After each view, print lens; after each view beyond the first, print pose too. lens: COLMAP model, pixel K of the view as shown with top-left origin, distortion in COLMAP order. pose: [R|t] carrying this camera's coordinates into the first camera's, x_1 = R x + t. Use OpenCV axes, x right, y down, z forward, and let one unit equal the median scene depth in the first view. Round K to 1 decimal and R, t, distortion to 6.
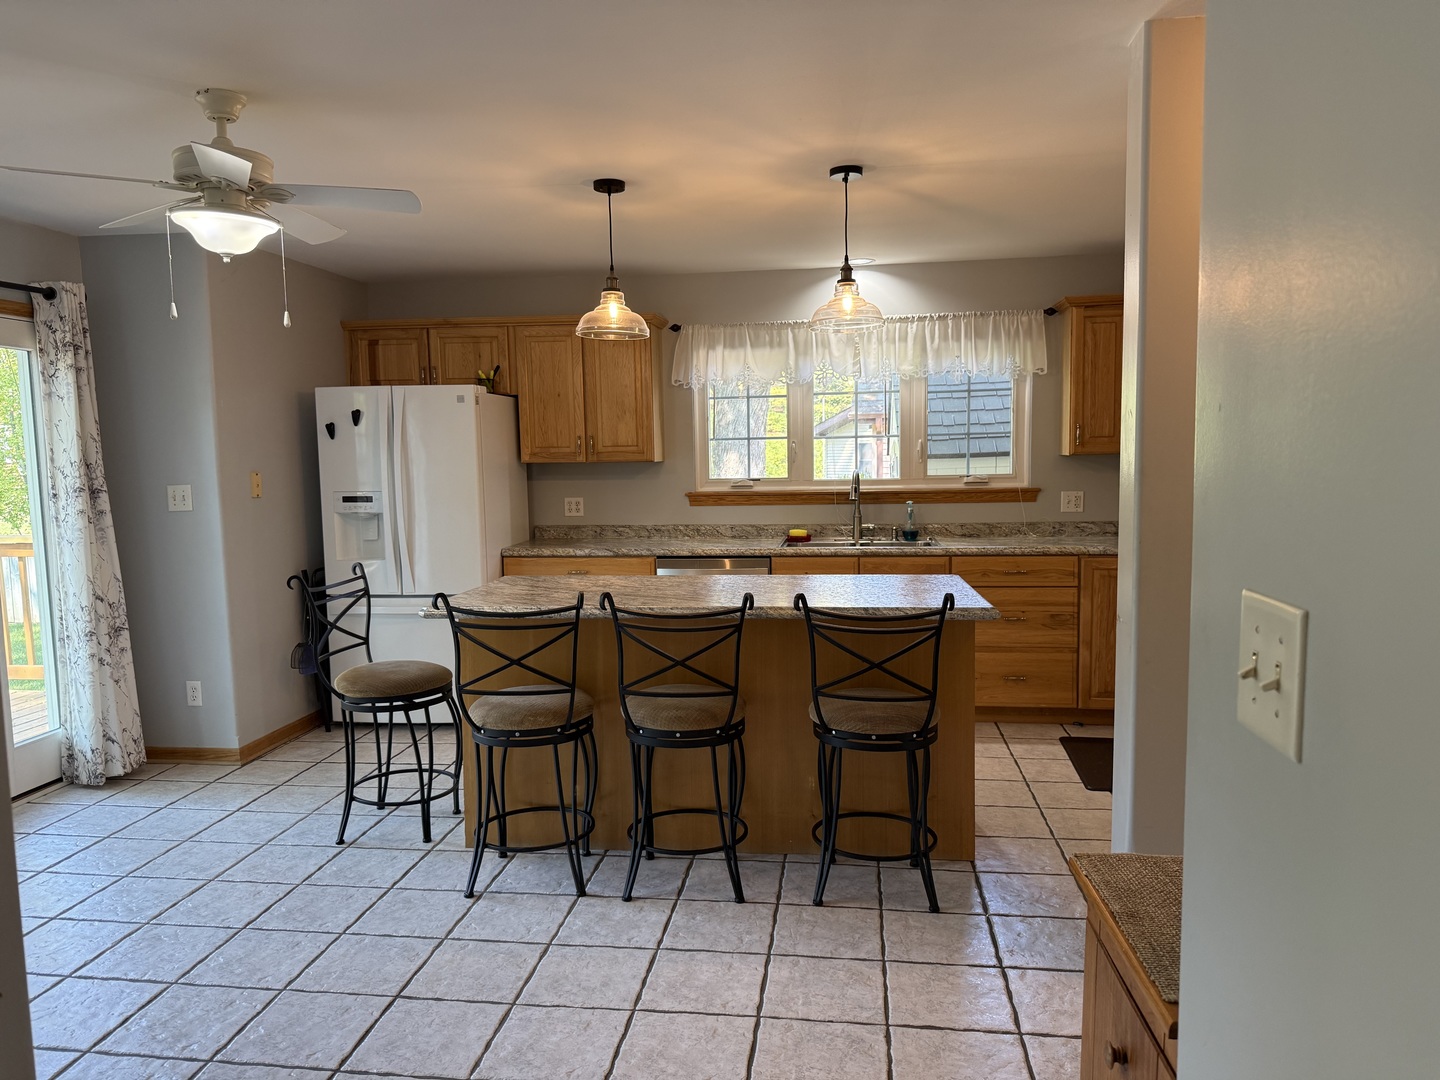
lens RADIAL K [[1008.6, 0, 722.2], [0, 1008.6, 543.0], [0, 0, 1]] dist [0.050776, -0.060537]
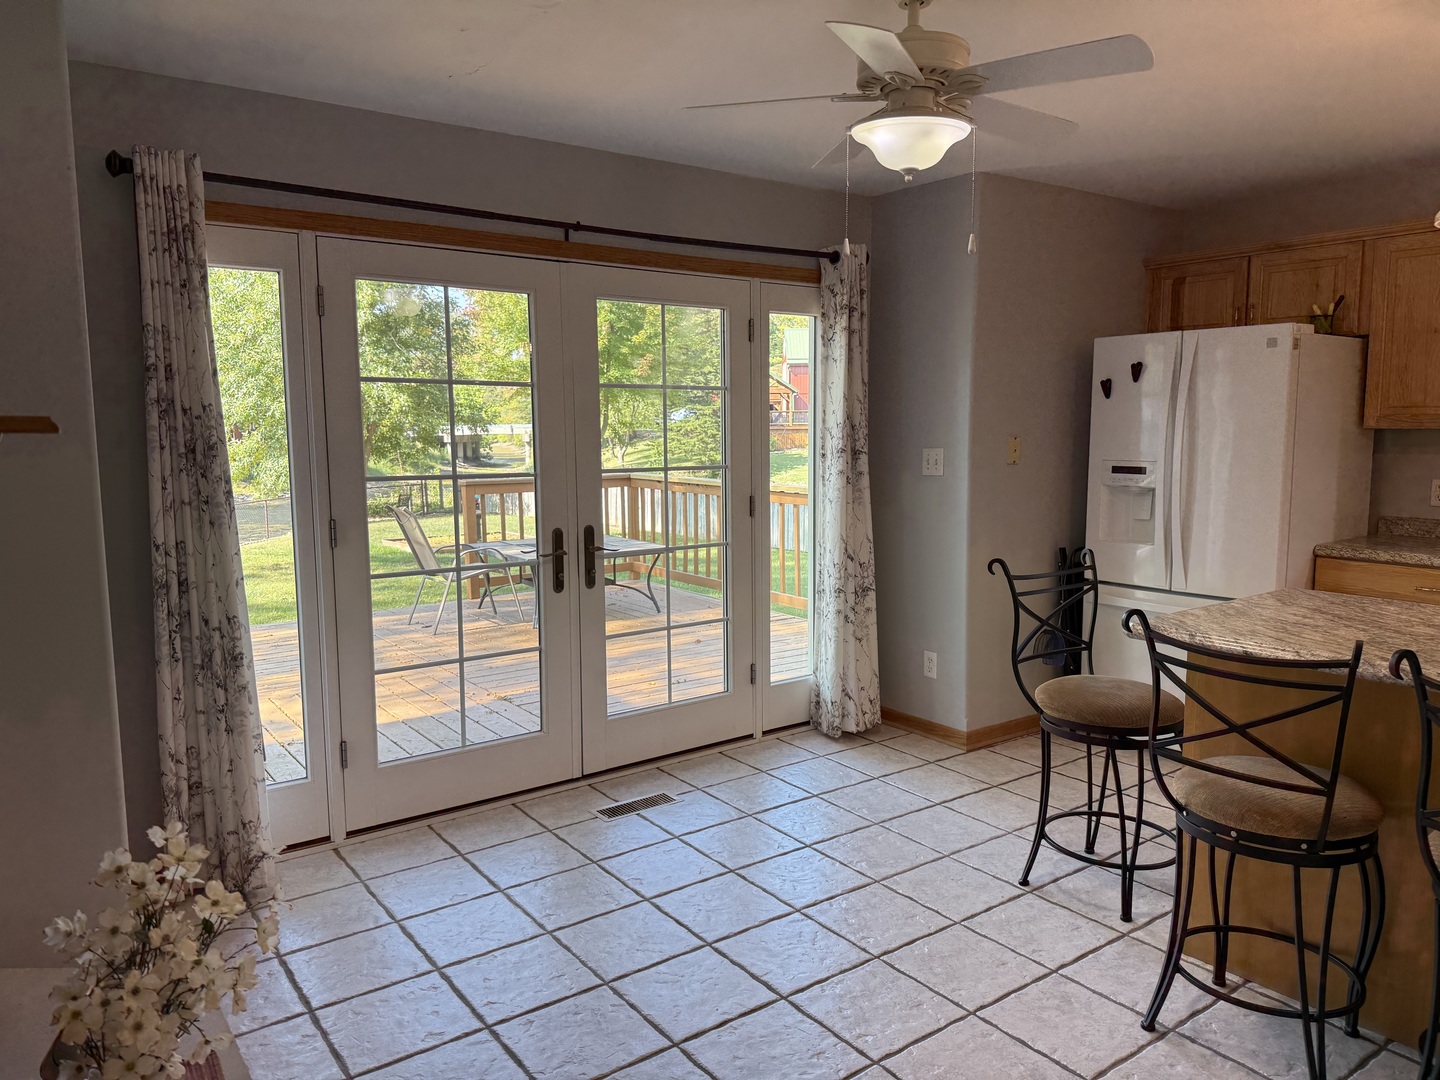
lens RADIAL K [[1008.6, 0, 714.5], [0, 1008.6, 541.5], [0, 0, 1]] dist [0.050776, -0.060537]
pose [[0.686593, 0.094648, -0.720855, 0.020758], [-0.070963, 0.995480, 0.063115, -0.015330], [0.723571, 0.007820, 0.690206, 0.206084]]
